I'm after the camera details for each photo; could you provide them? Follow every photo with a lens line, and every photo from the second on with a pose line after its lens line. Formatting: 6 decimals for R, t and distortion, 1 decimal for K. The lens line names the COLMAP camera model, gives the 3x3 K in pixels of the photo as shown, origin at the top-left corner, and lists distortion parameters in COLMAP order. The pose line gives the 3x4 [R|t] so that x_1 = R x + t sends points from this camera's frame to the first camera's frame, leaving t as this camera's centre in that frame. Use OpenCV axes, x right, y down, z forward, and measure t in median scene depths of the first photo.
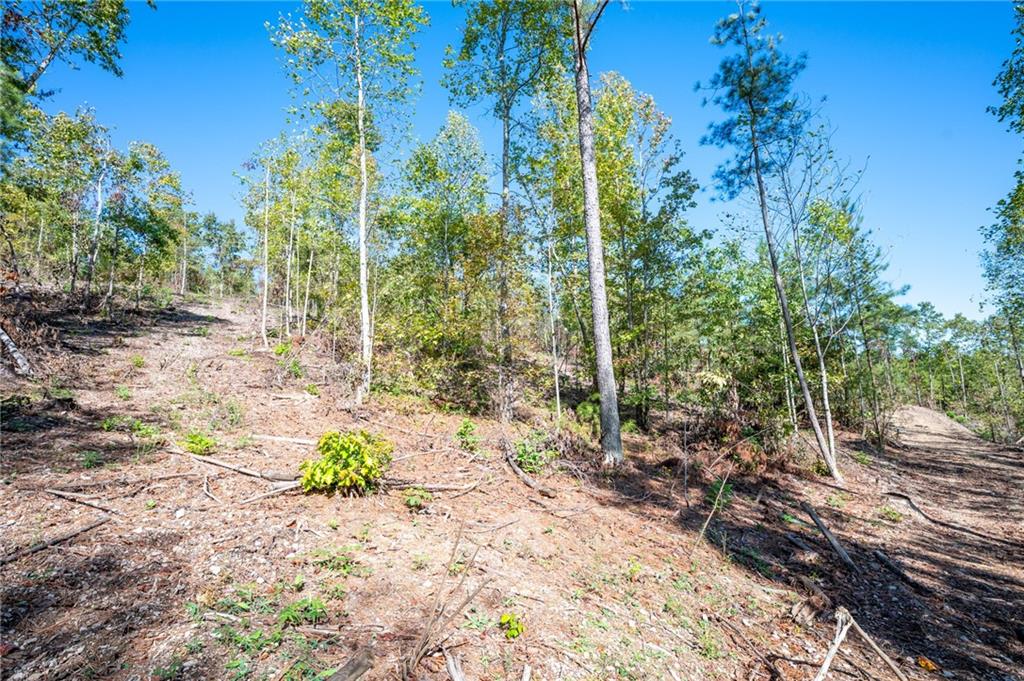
lens RADIAL K [[456.2, 0, 512.0], [0, 456.2, 340.4], [0, 0, 1]] dist [-0.003266, -0.001315]
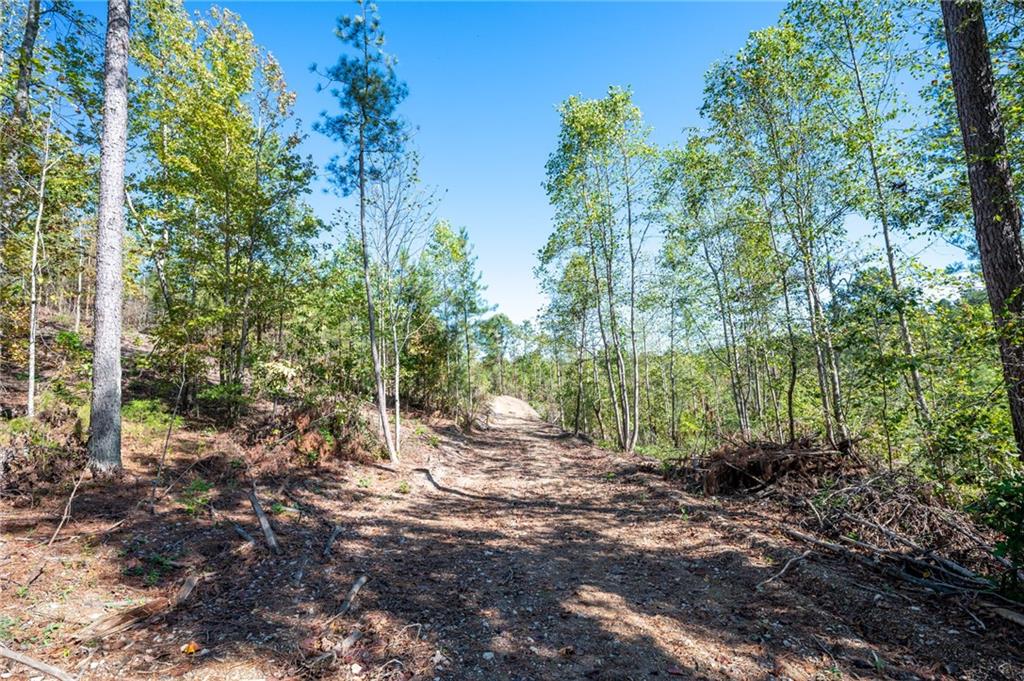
lens RADIAL K [[456.2, 0, 514.1], [0, 456.2, 340.9], [0, 0, 1]] dist [-0.003266, -0.001315]
pose [[0.752553, 0.067619, 0.655051, 0.127448], [-0.075890, 0.996992, -0.015731, 0.000805], [-0.654144, -0.037873, 0.755421, -0.032325]]
